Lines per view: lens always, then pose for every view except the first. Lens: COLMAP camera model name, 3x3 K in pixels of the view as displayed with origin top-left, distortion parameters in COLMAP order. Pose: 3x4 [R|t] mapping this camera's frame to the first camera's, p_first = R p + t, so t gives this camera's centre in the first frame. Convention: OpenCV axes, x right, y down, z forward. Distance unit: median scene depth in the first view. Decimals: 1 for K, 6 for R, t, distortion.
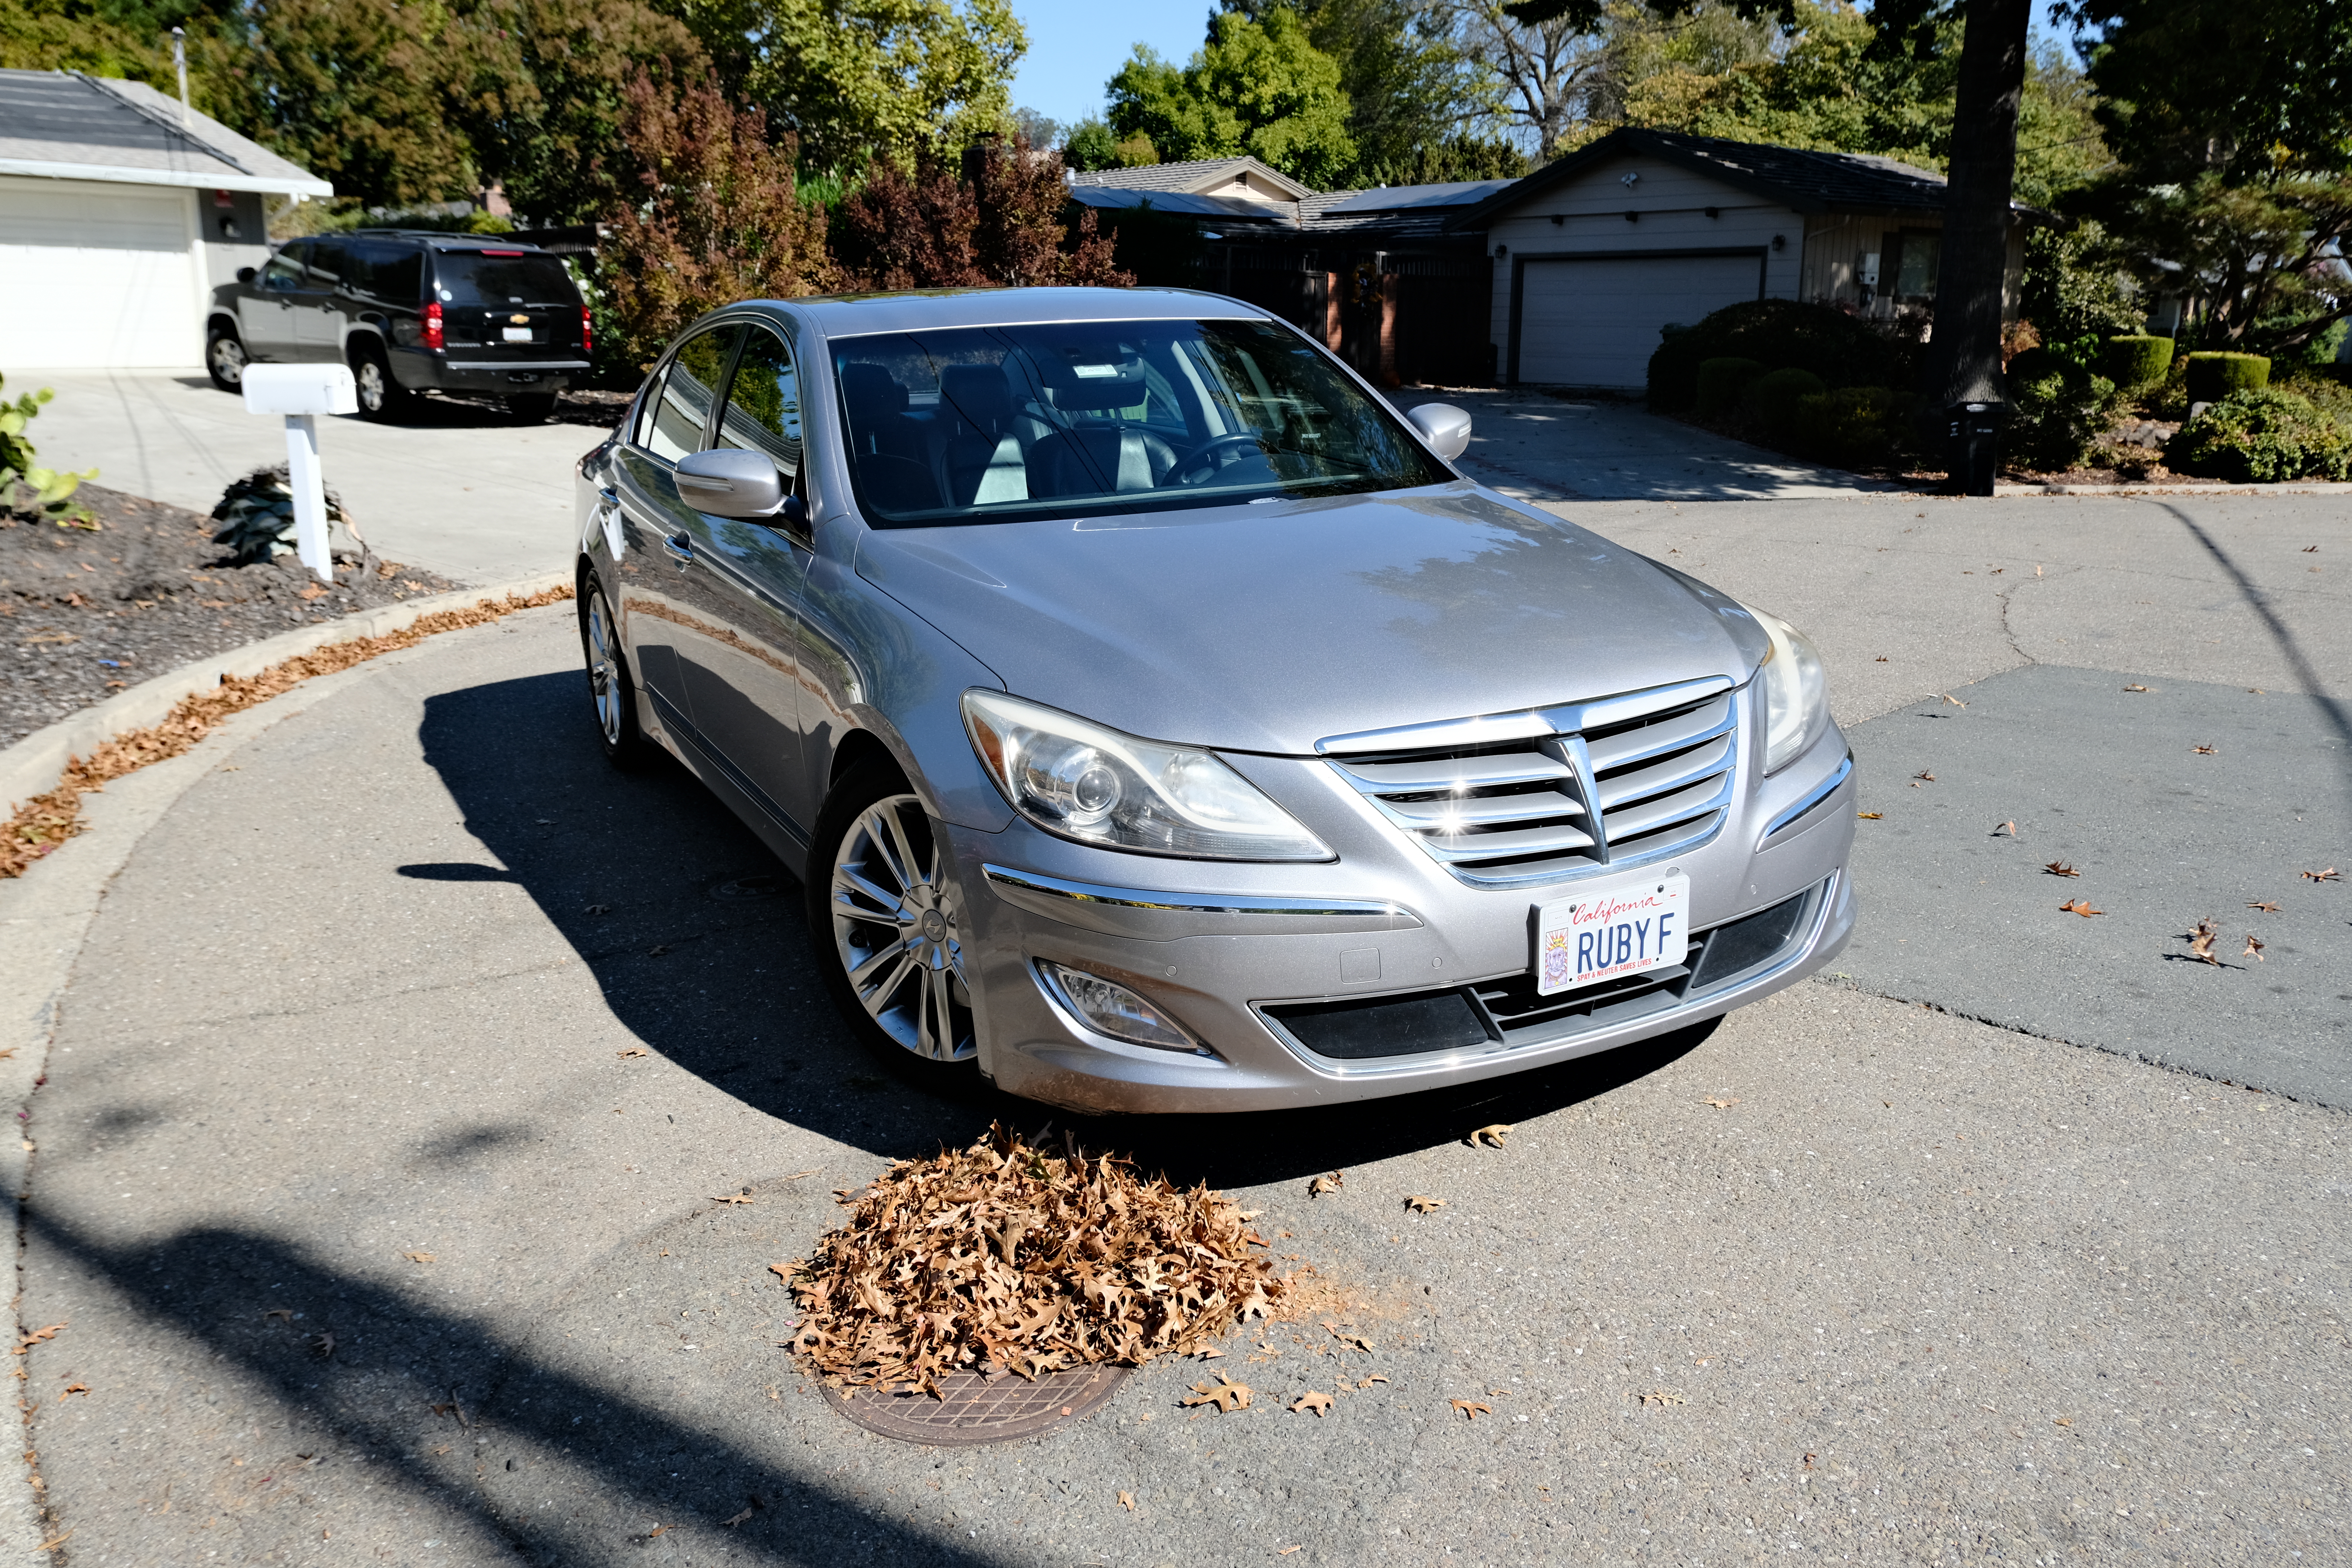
lens RADIAL K [[1911.9, 0, 1176.0], [0, 1911.9, 784.0], [0, 0, 1]] dist [-0.008254, -0.004174]
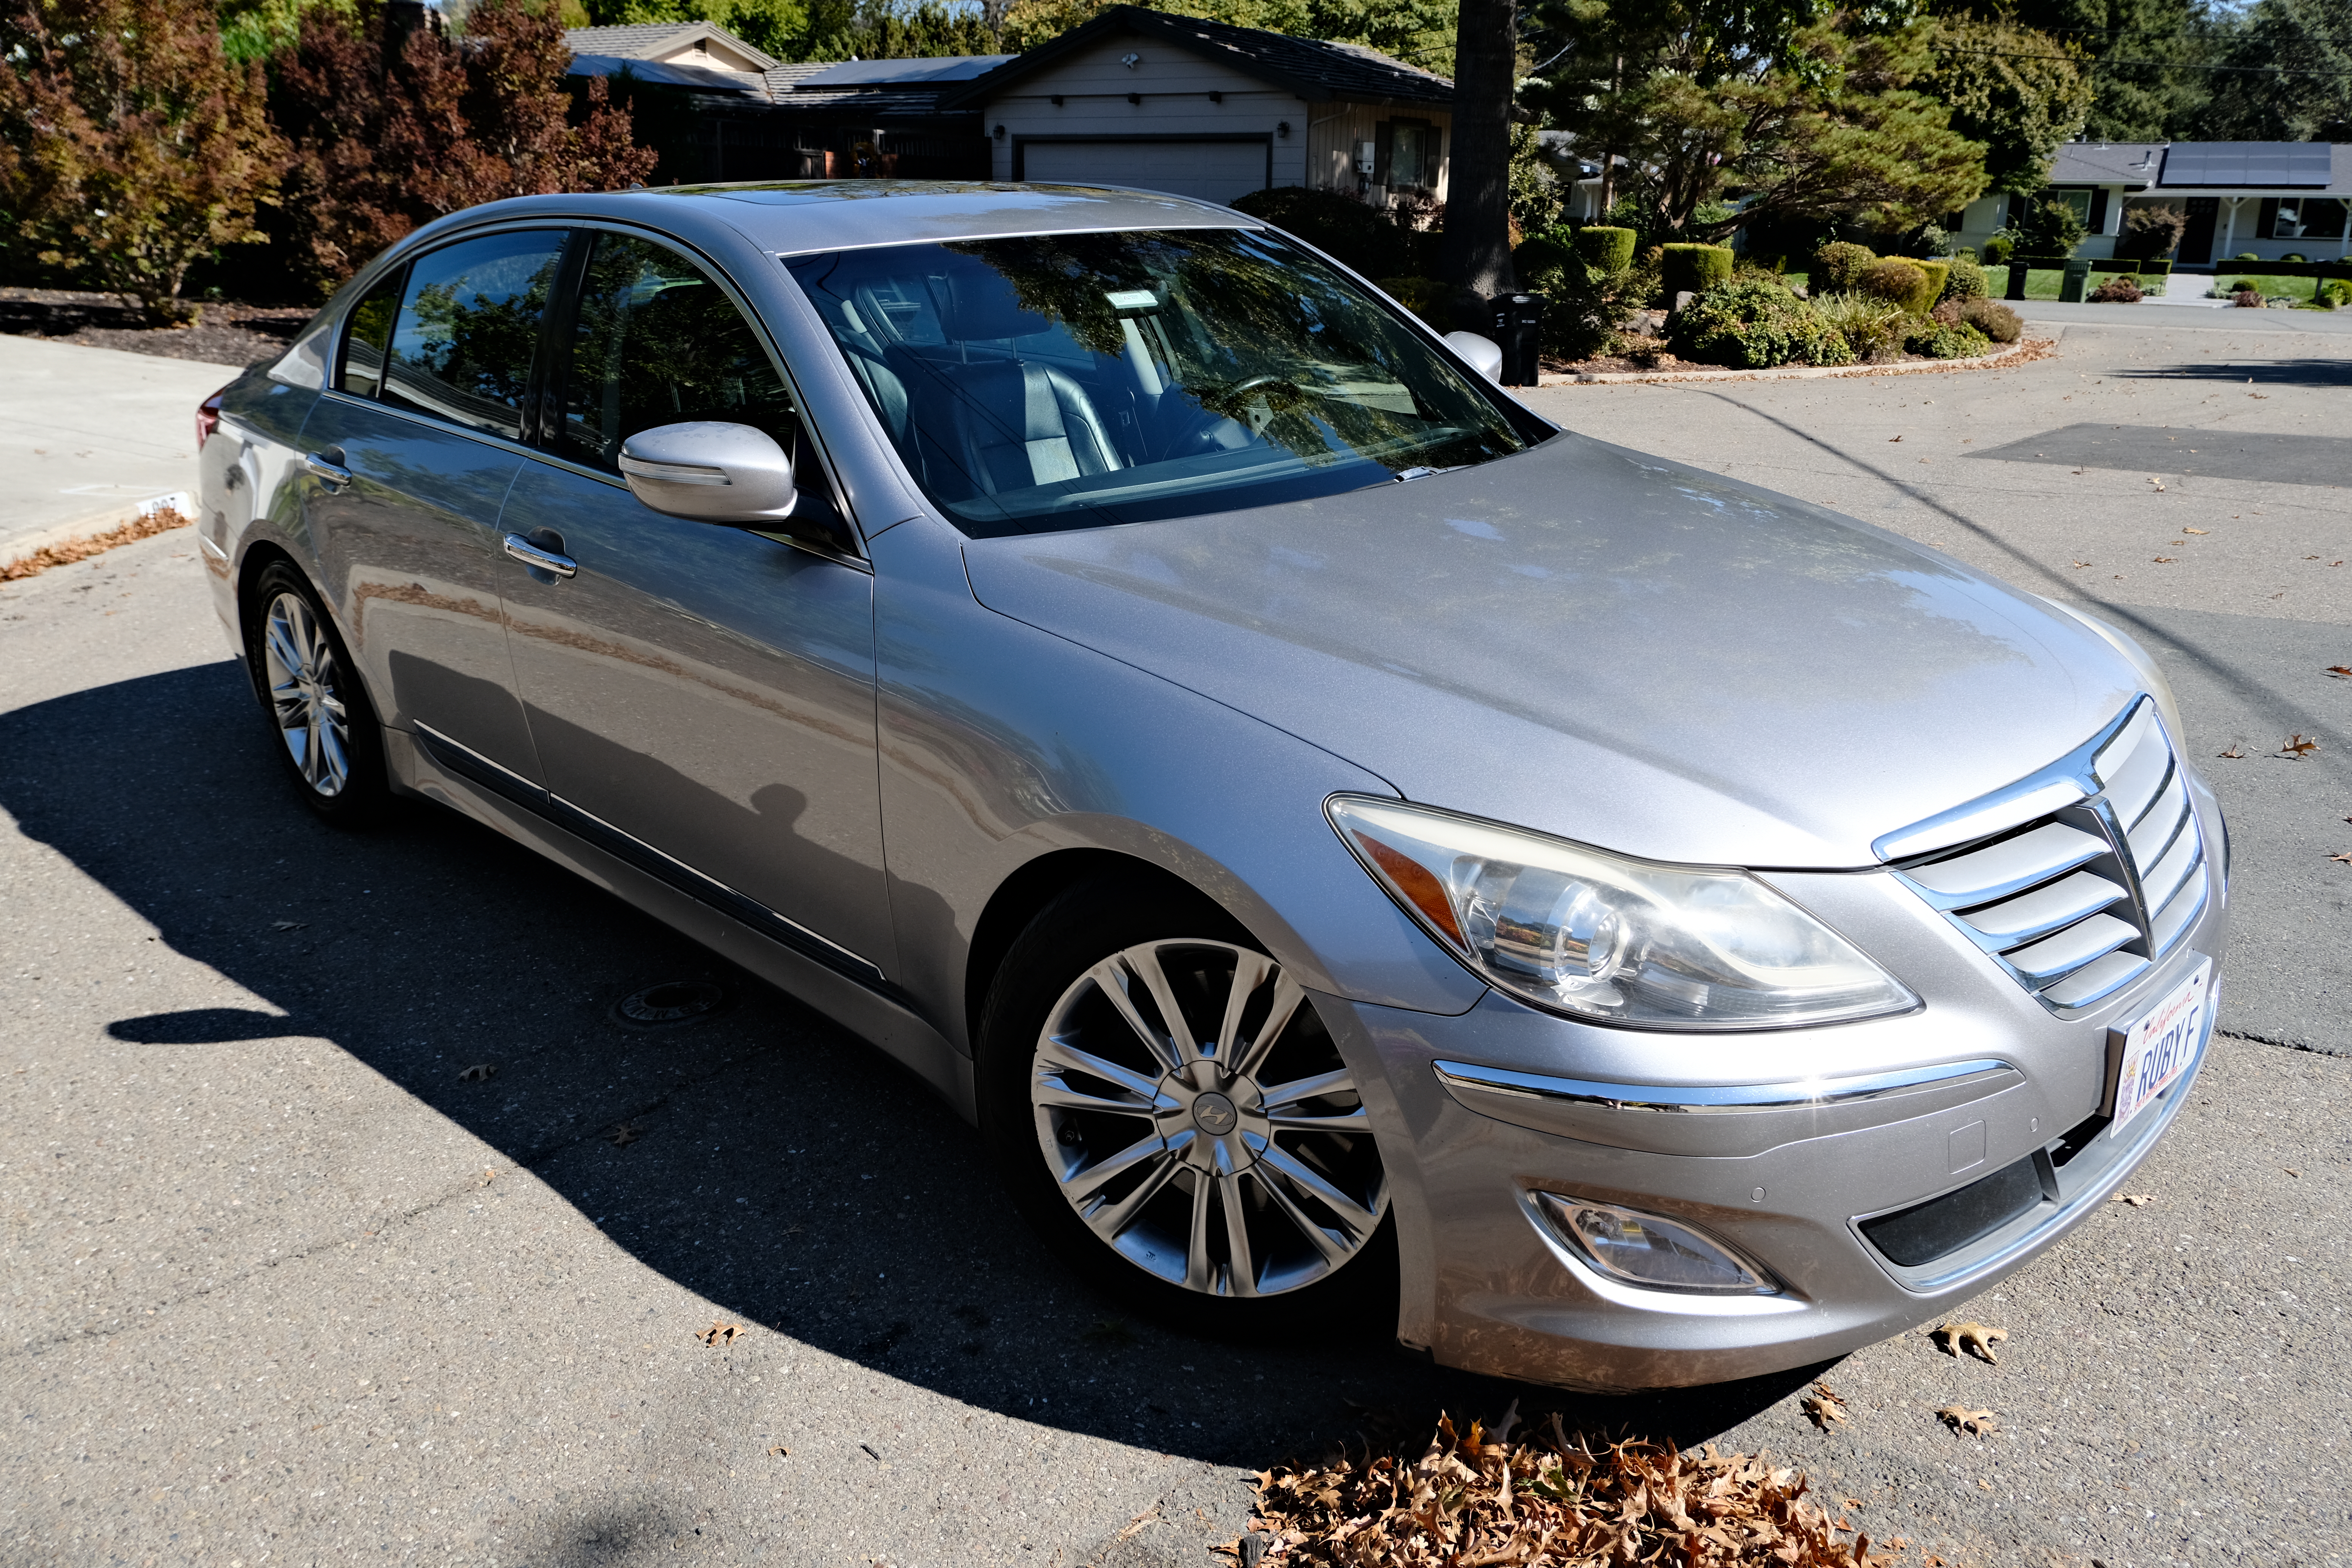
lens RADIAL K [[1879.5, 0, 1176.0], [0, 1879.5, 784.0], [0, 0, 1]] dist [-0.014795, -0.008935]
pose [[0.949641, -0.081949, 0.302433, -0.078919], [0.062257, 0.995298, 0.074205, -0.023154], [-0.307092, -0.051640, 0.950278, 0.081214]]
